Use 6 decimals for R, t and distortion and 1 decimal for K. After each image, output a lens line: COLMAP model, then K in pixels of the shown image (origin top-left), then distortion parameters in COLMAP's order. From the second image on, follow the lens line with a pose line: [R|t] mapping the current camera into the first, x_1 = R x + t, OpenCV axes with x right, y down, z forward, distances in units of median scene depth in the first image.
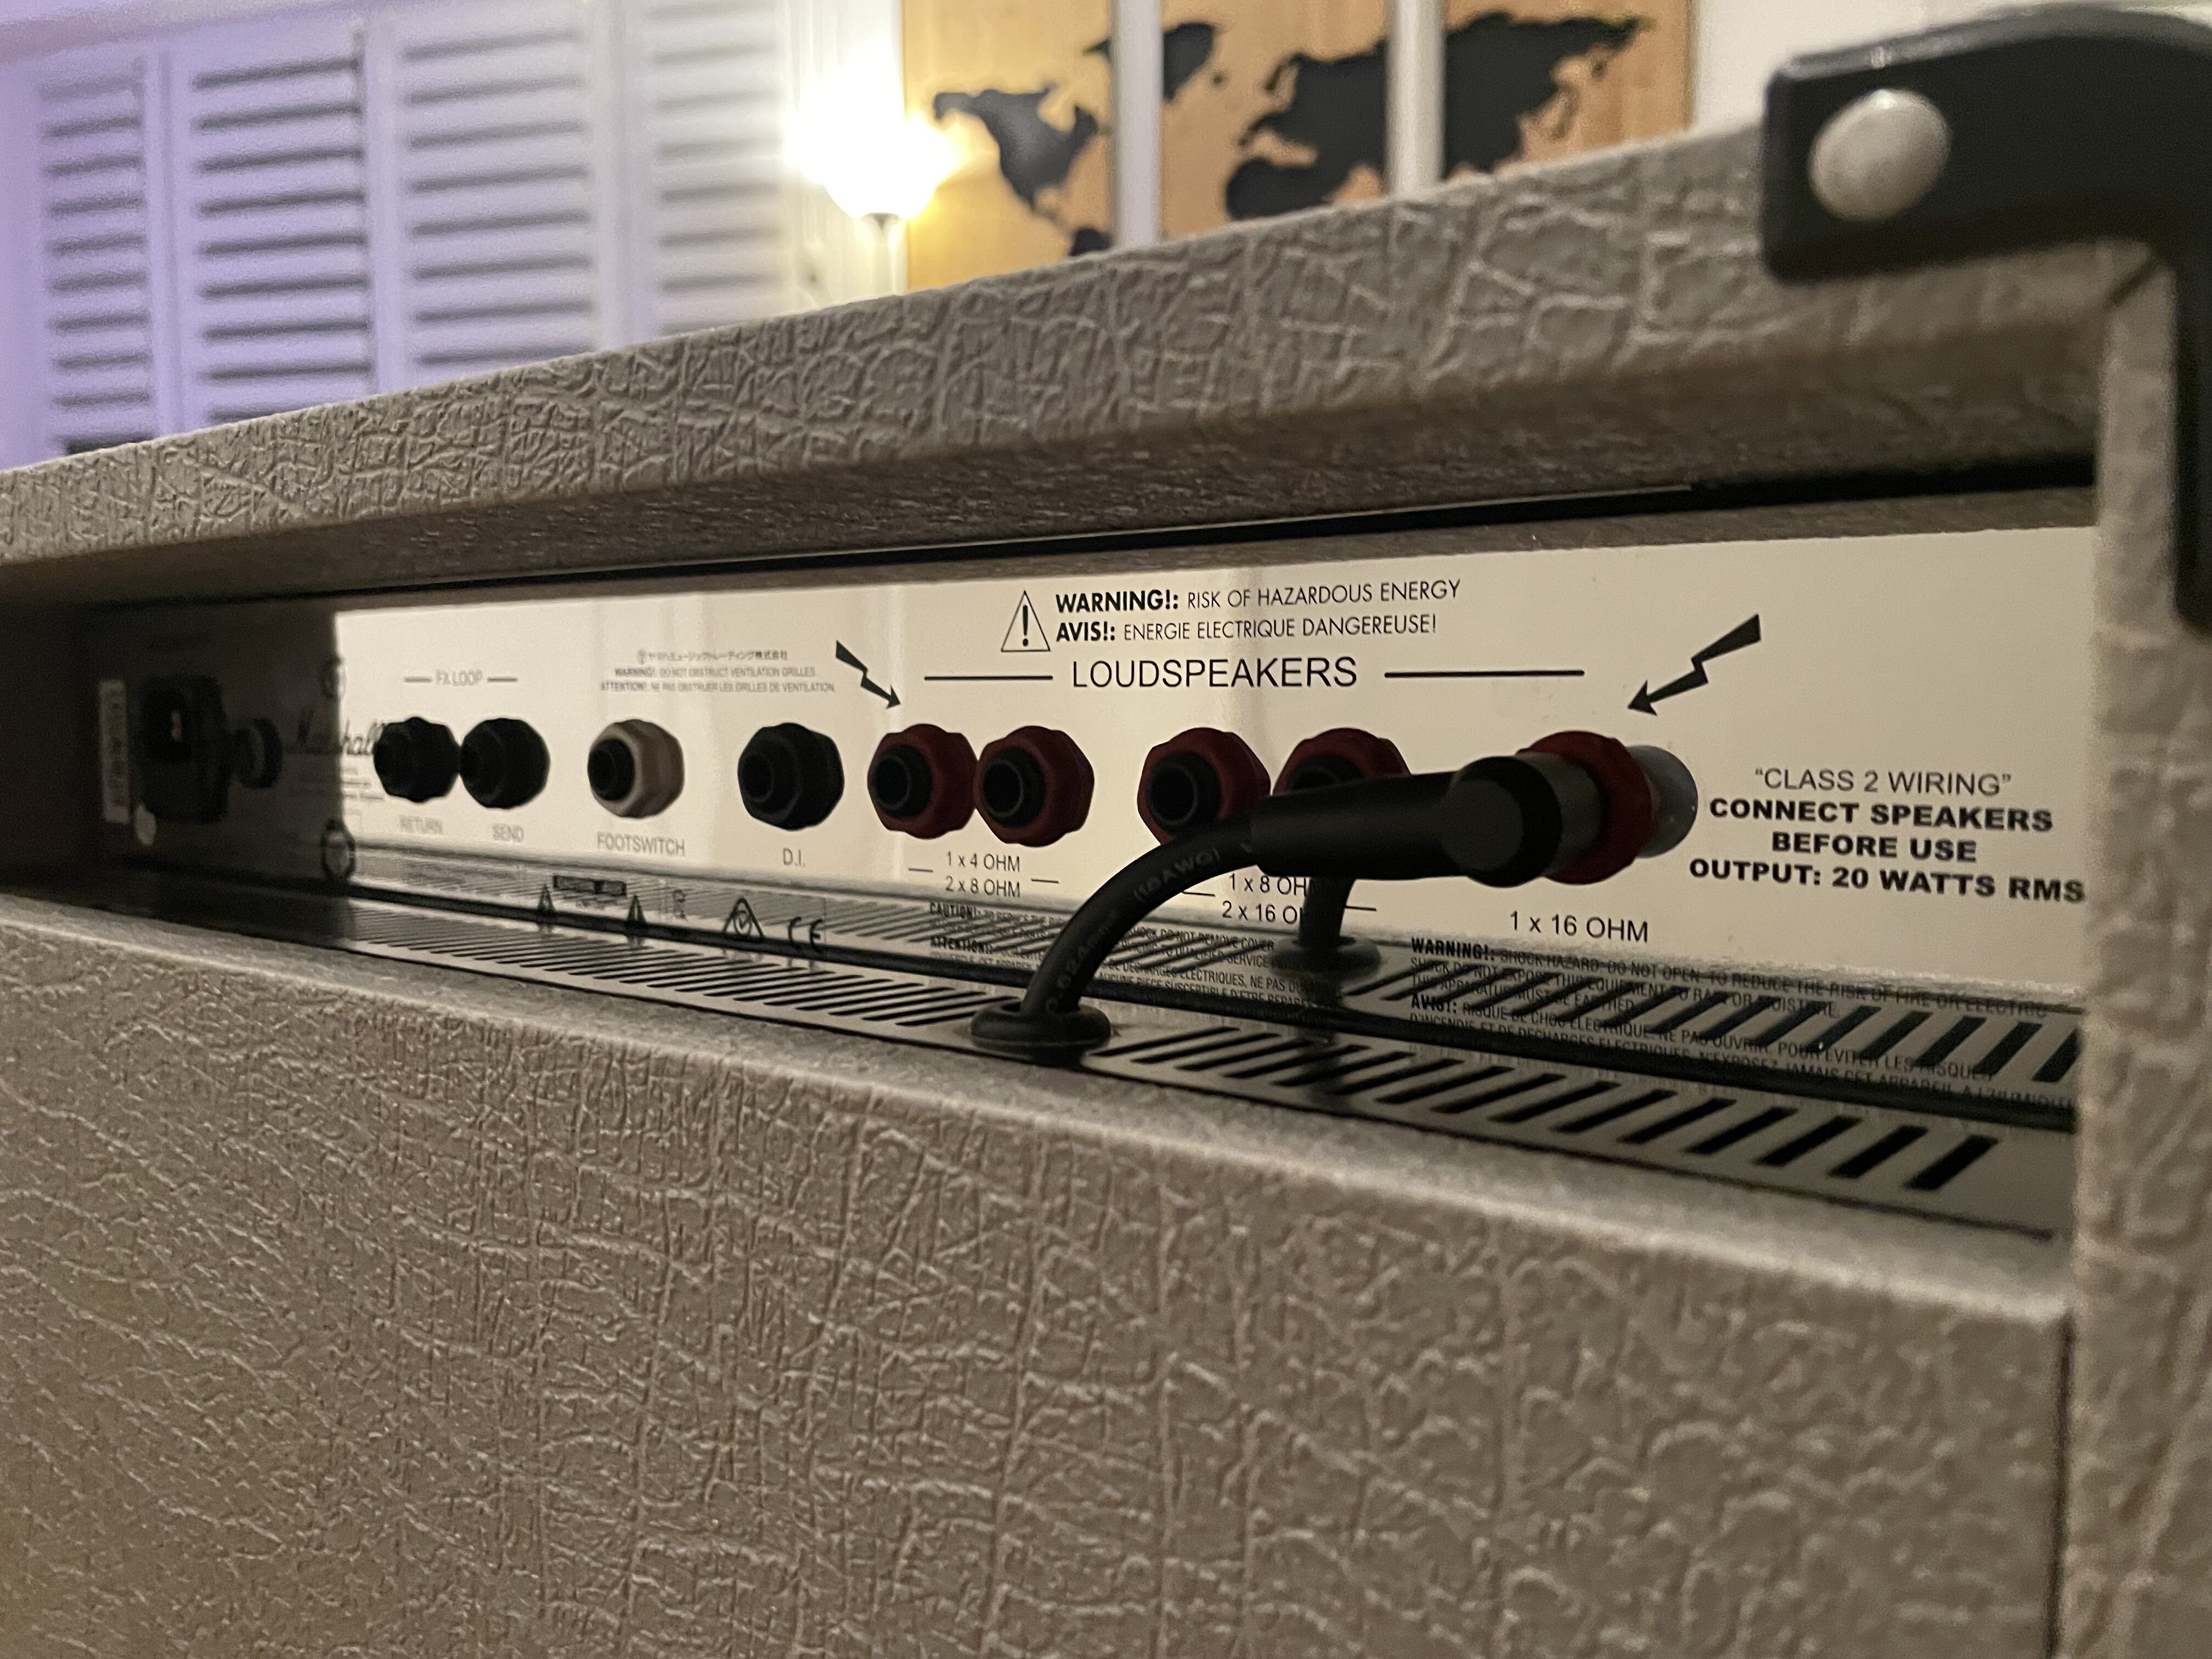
lens RADIAL K [[1716.7, 0, 1105.4], [0, 1716.7, 810.9], [0, 0, 1]] dist [0.075254, -0.118325]
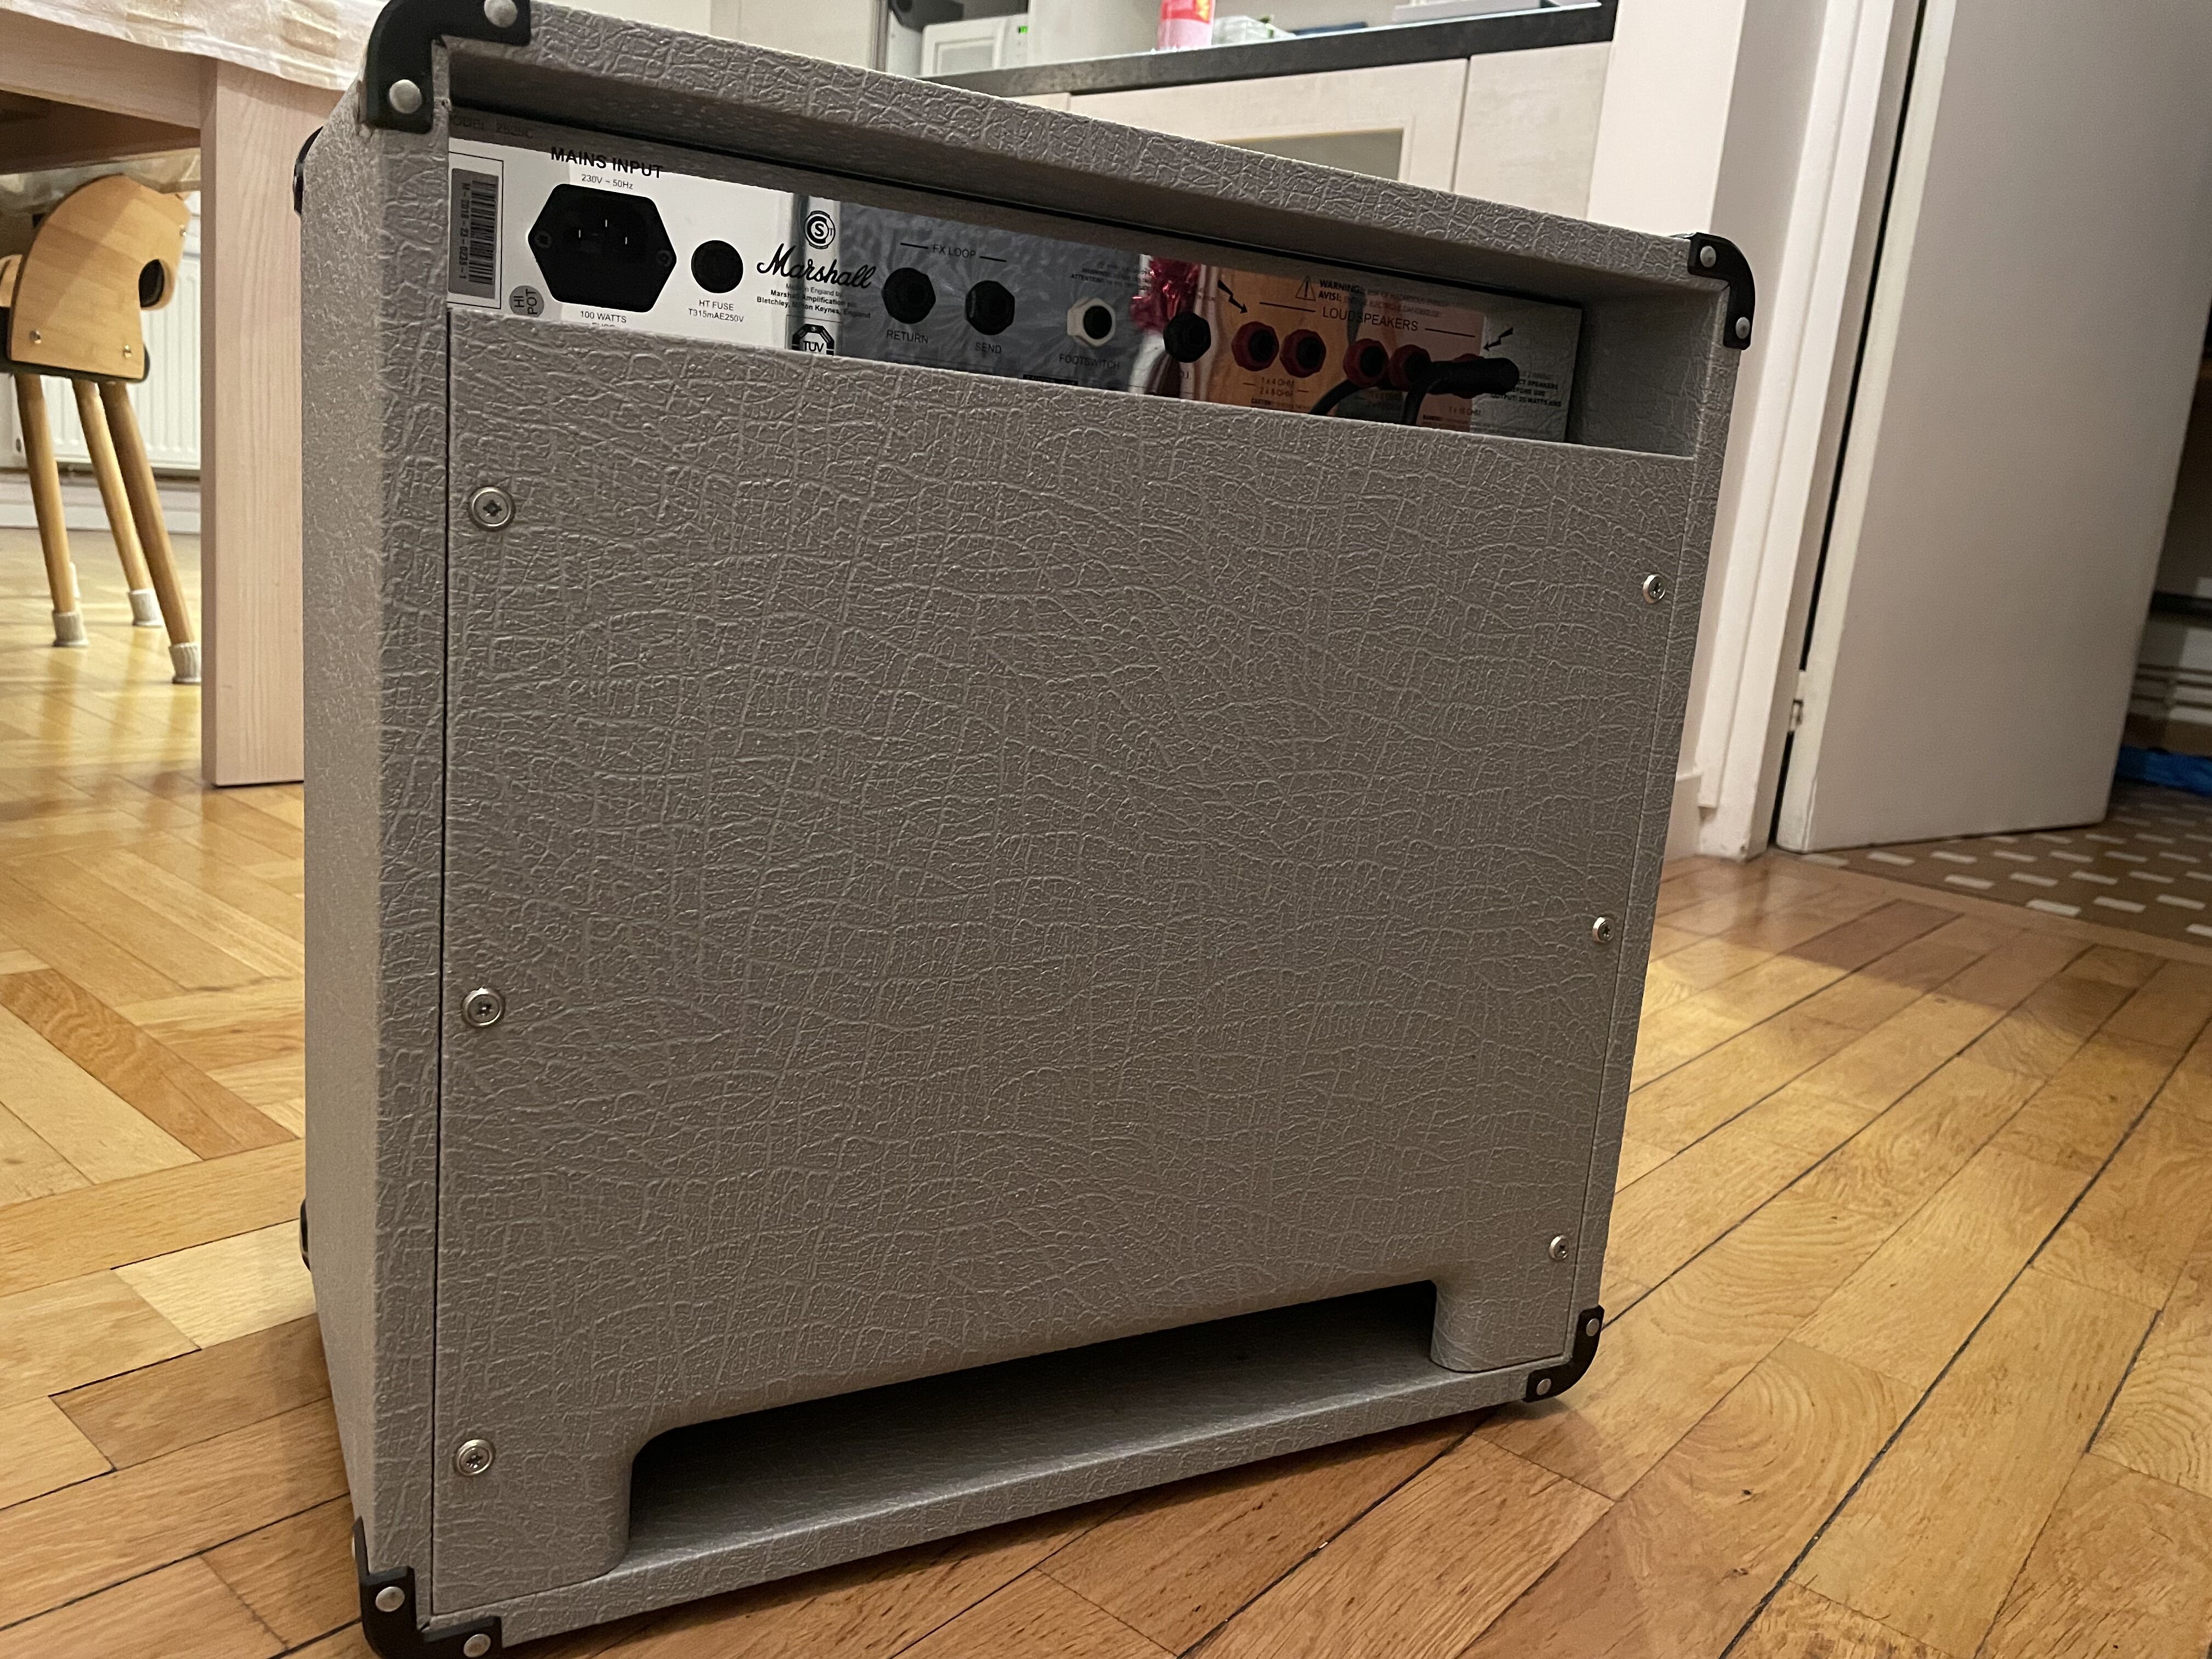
lens RADIAL K [[1716.7, 0, 1105.4], [0, 1716.7, 810.9], [0, 0, 1]] dist [0.075254, -0.118325]
pose [[0.361554, -0.131036, 0.923097, -3.166823], [-0.017911, 0.988916, 0.147394, 0.346758], [-0.932179, -0.069824, 0.355199, 0.360831]]
